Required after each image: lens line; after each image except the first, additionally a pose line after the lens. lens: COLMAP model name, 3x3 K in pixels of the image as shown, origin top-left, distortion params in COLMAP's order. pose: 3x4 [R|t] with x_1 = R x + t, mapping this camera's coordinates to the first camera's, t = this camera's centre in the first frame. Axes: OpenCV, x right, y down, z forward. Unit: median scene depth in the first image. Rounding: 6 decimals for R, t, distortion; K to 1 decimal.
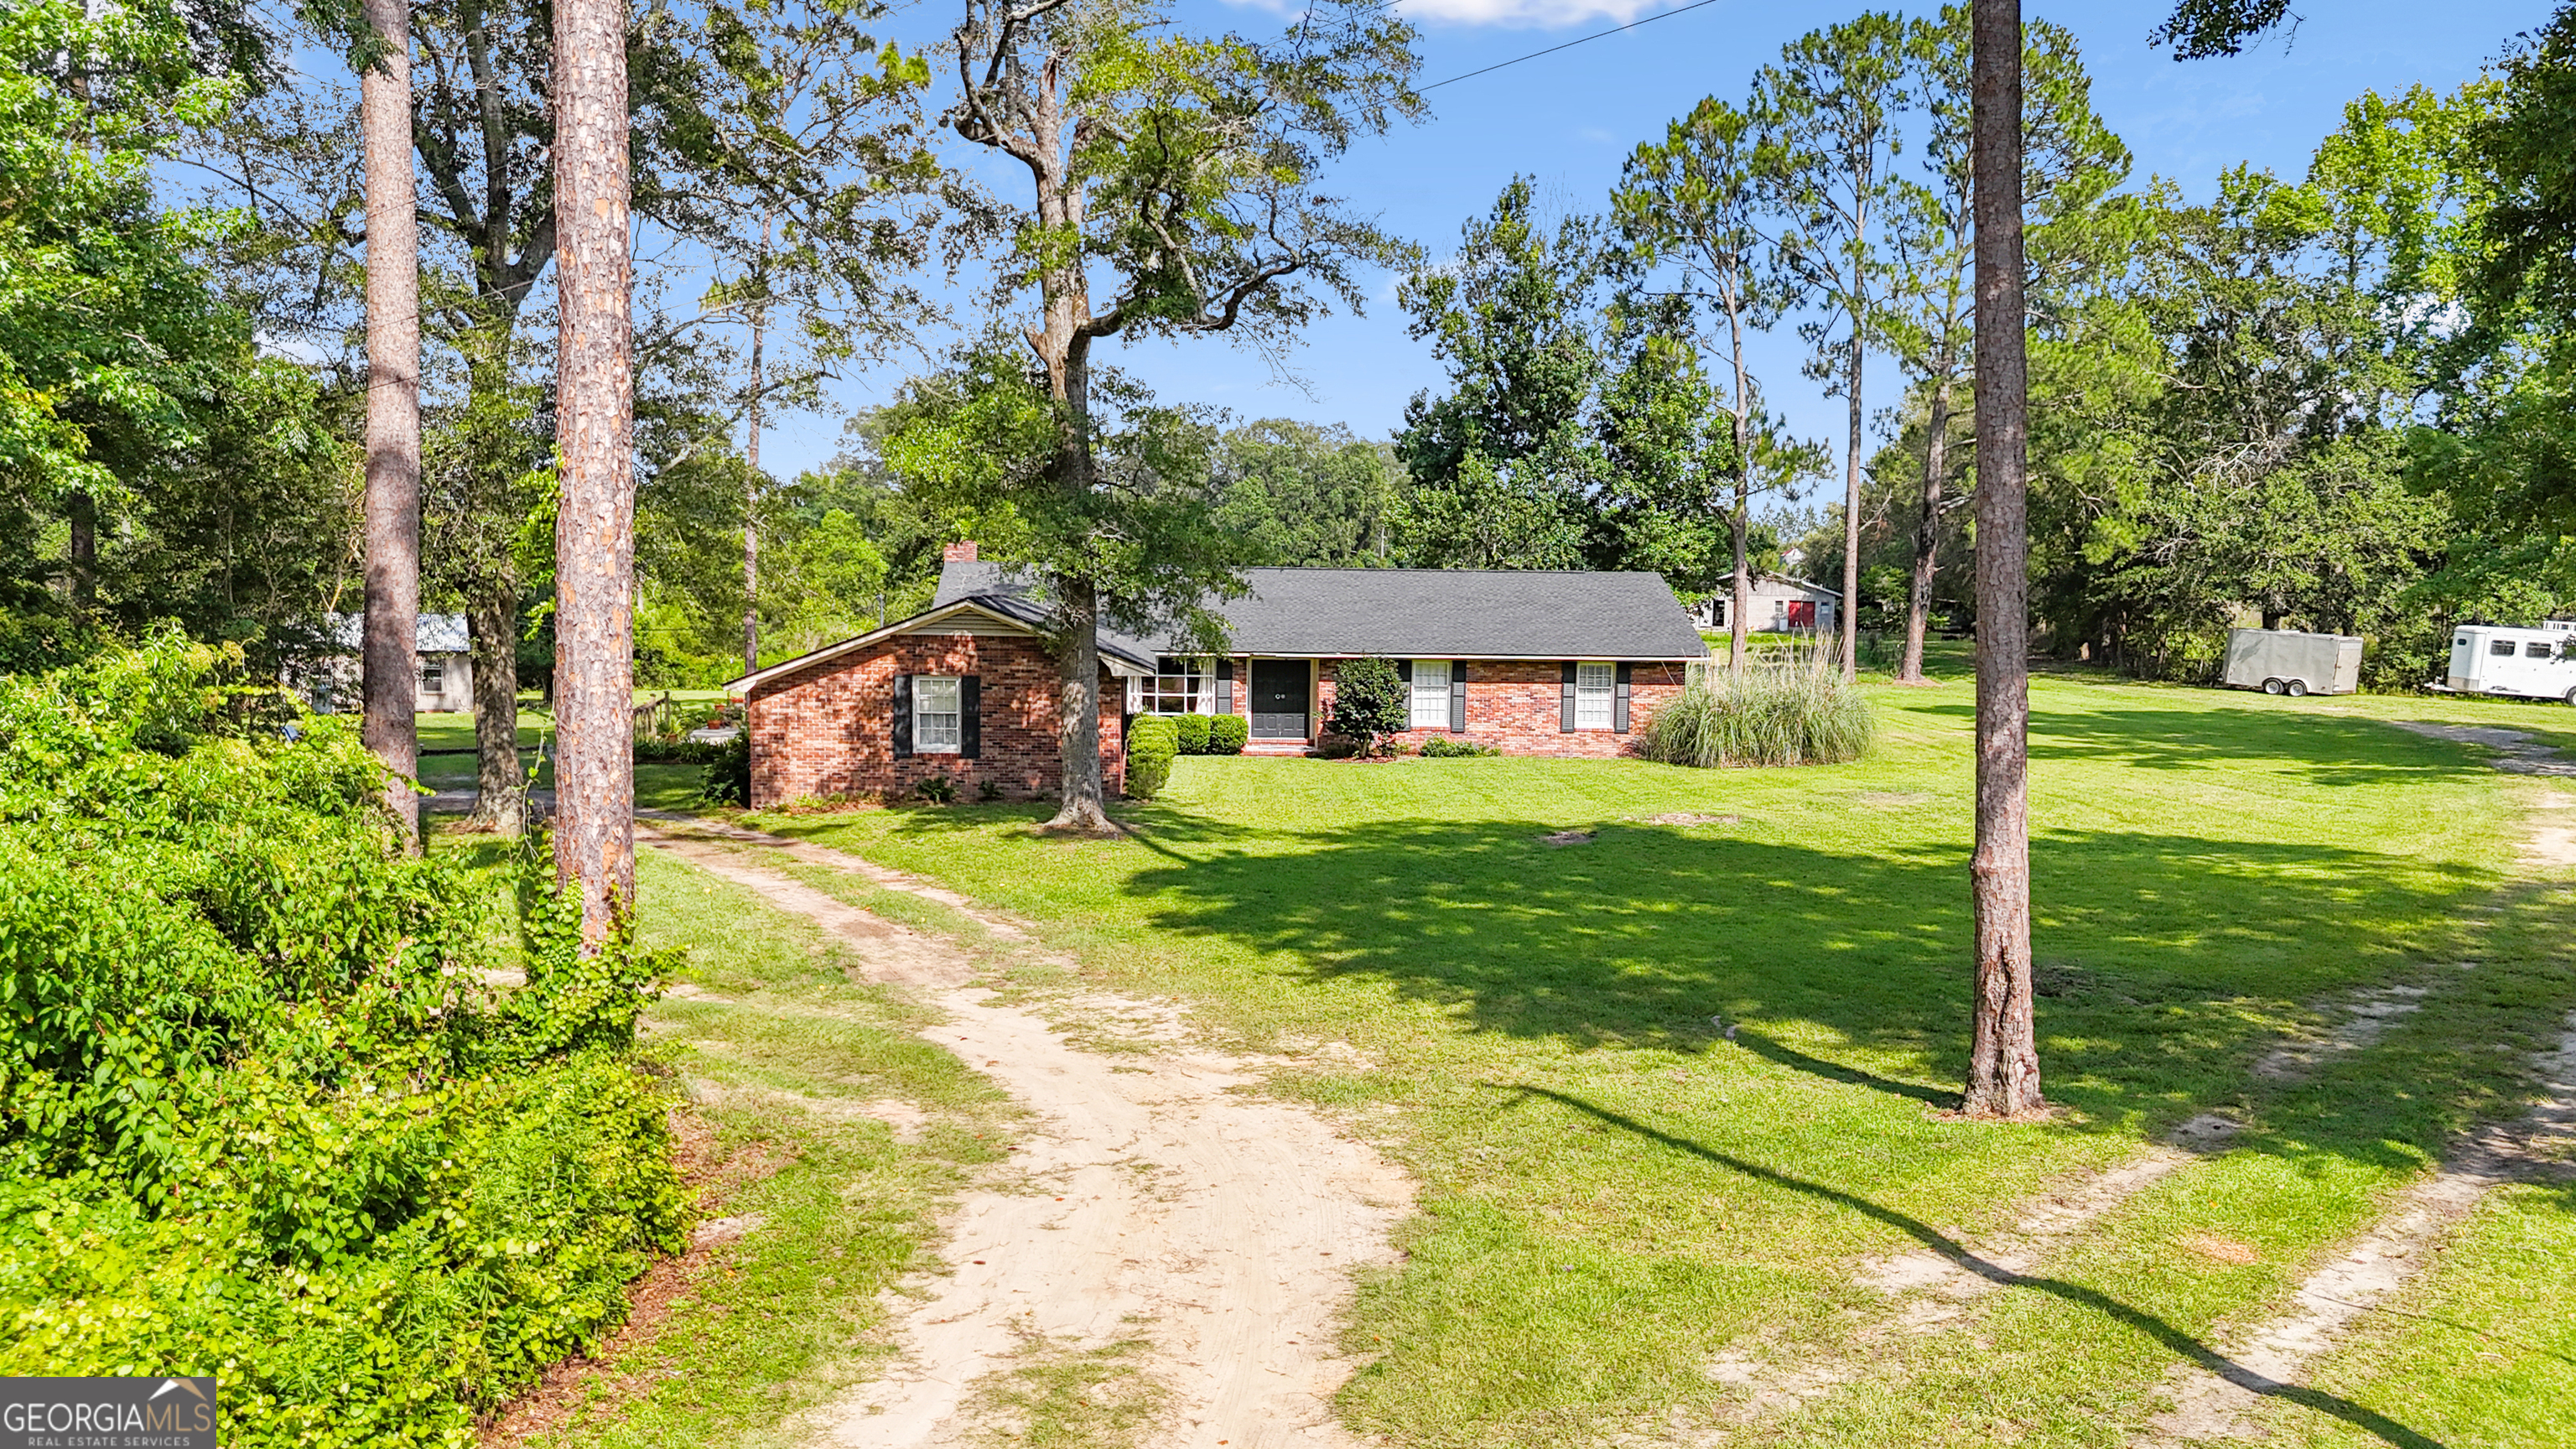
lens RADIAL K [[1947.2, 0, 1286.6], [0, 1947.2, 720.3], [0, 0, 1]] dist [0.050834, -0.003551]
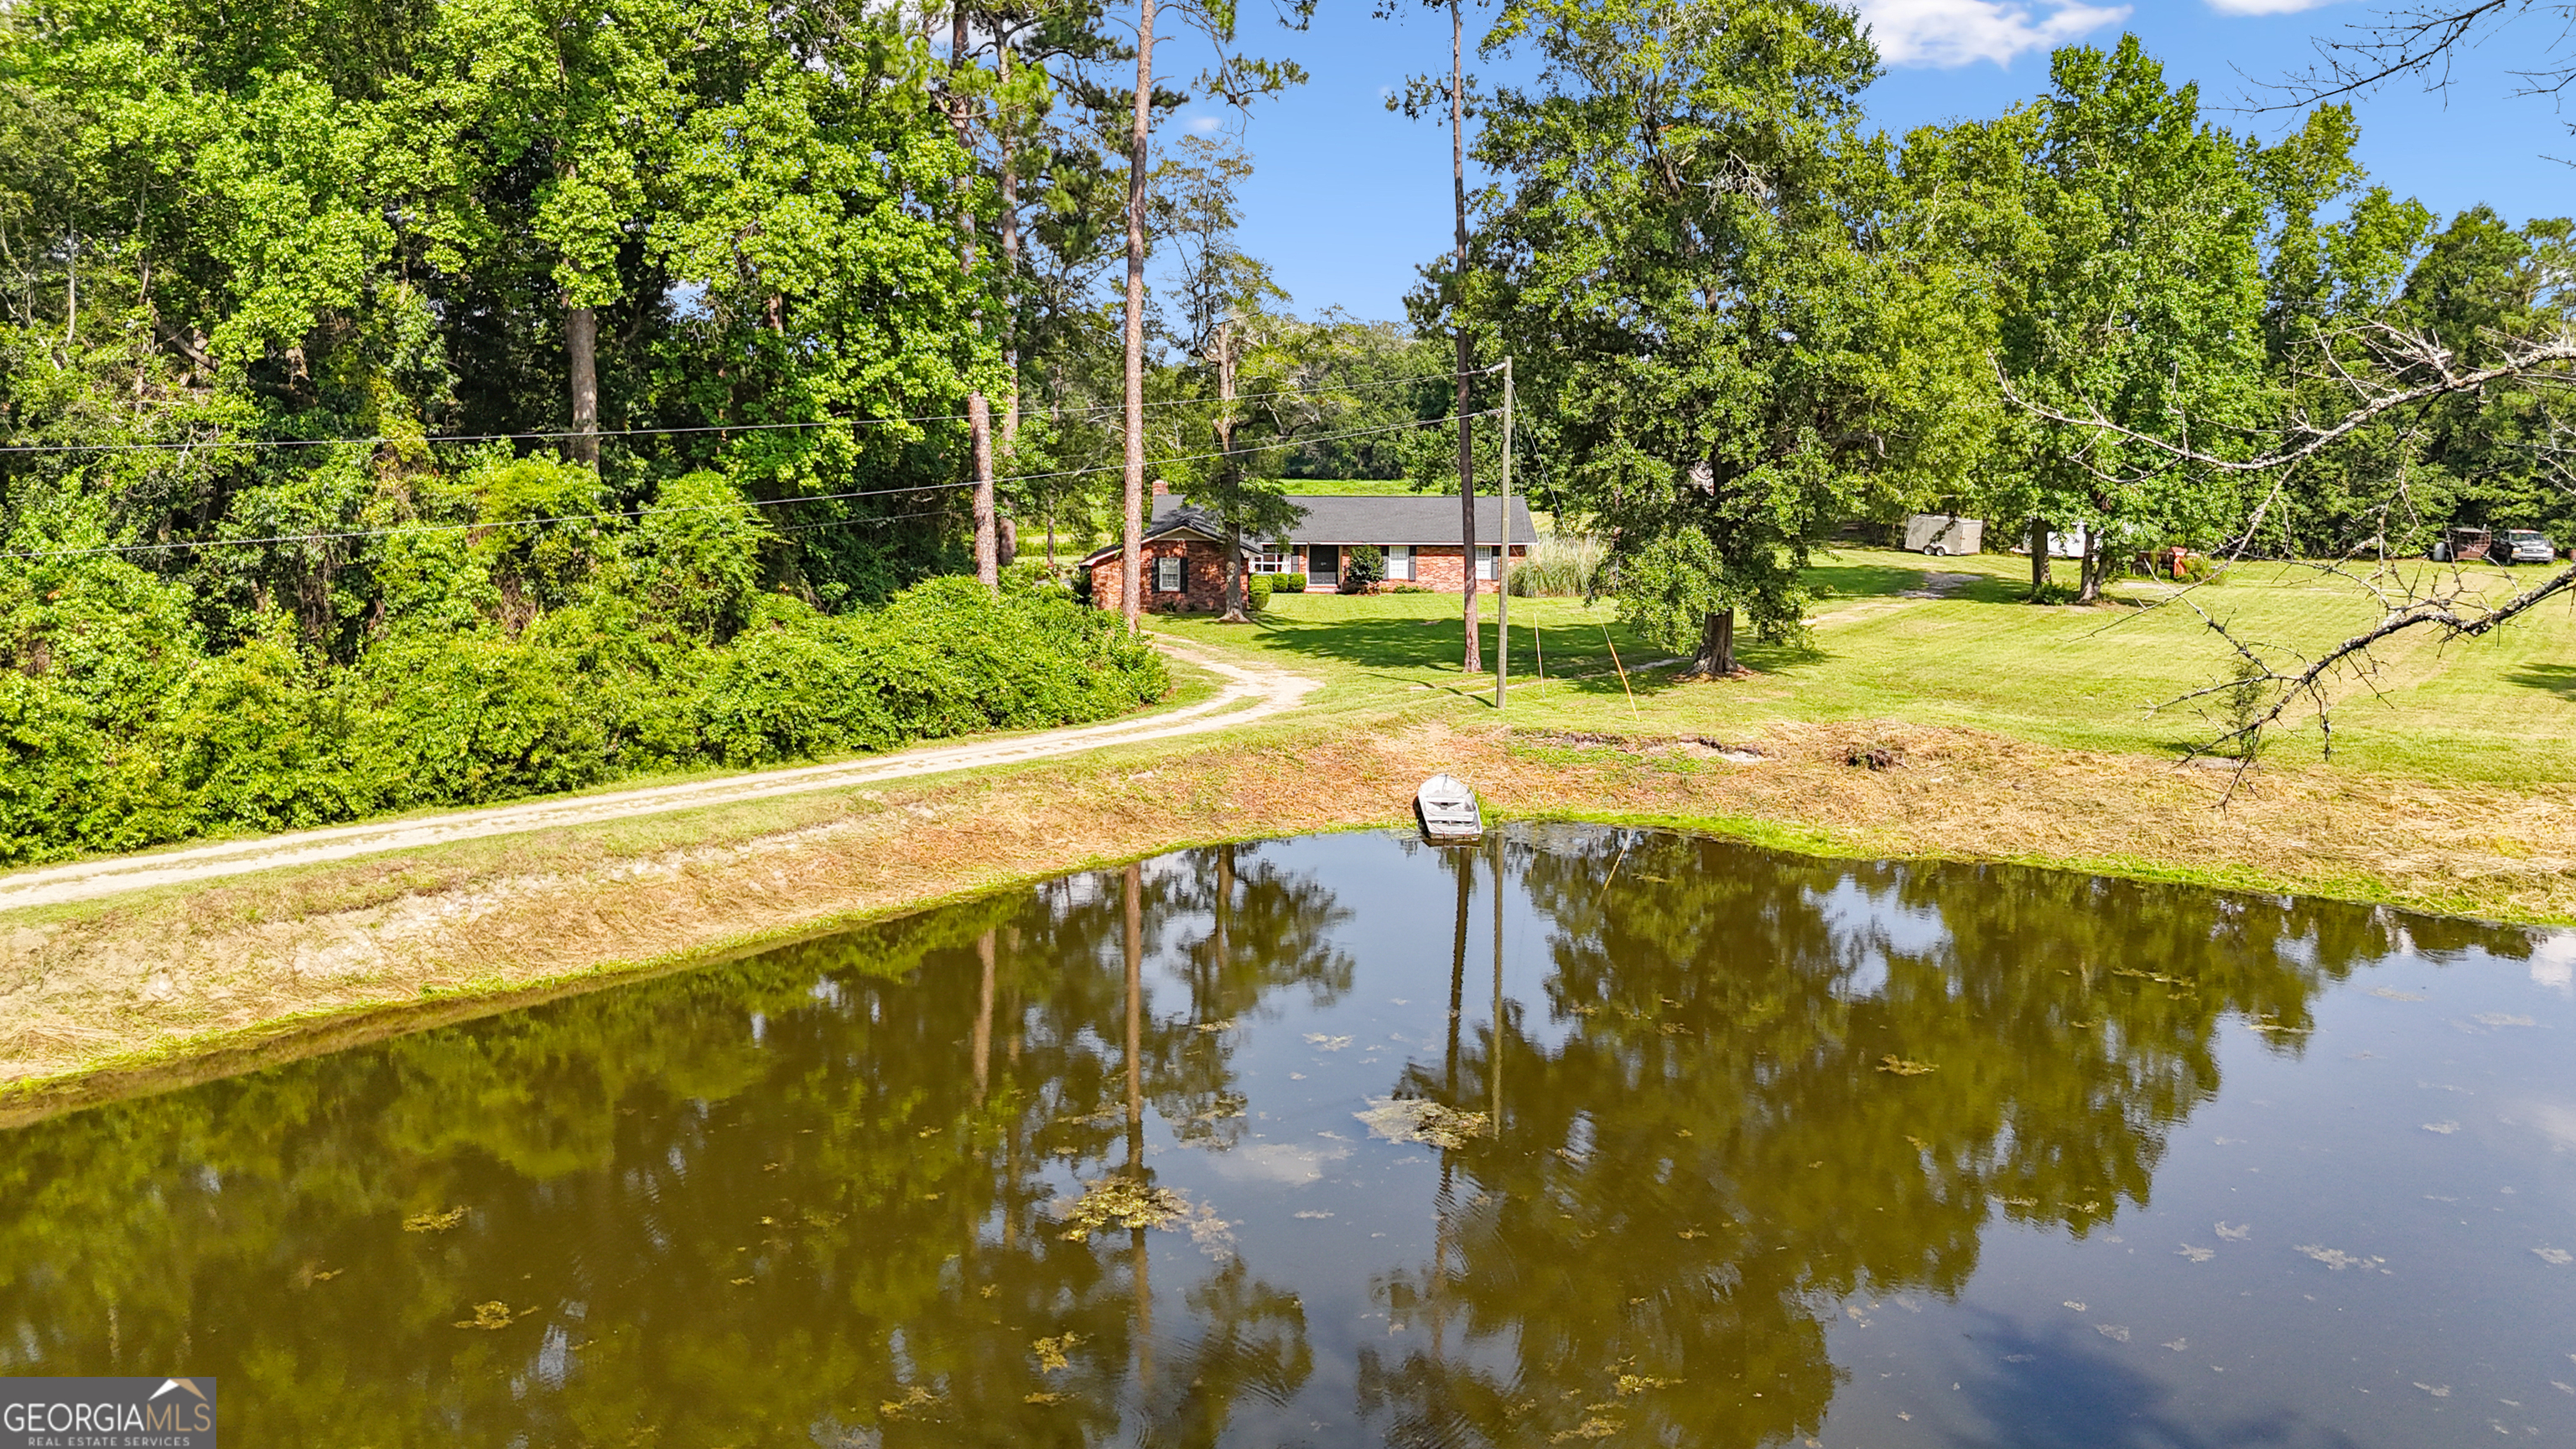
lens RADIAL K [[1947.2, 0, 1286.6], [0, 1947.2, 723.7], [0, 0, 1]] dist [0.050834, -0.003551]
pose [[0.998796, -0.001427, -0.049026, 0.059442], [0.005230, 0.996976, 0.077531, -0.003910], [0.048767, -0.077694, 0.995784, -1.057149]]
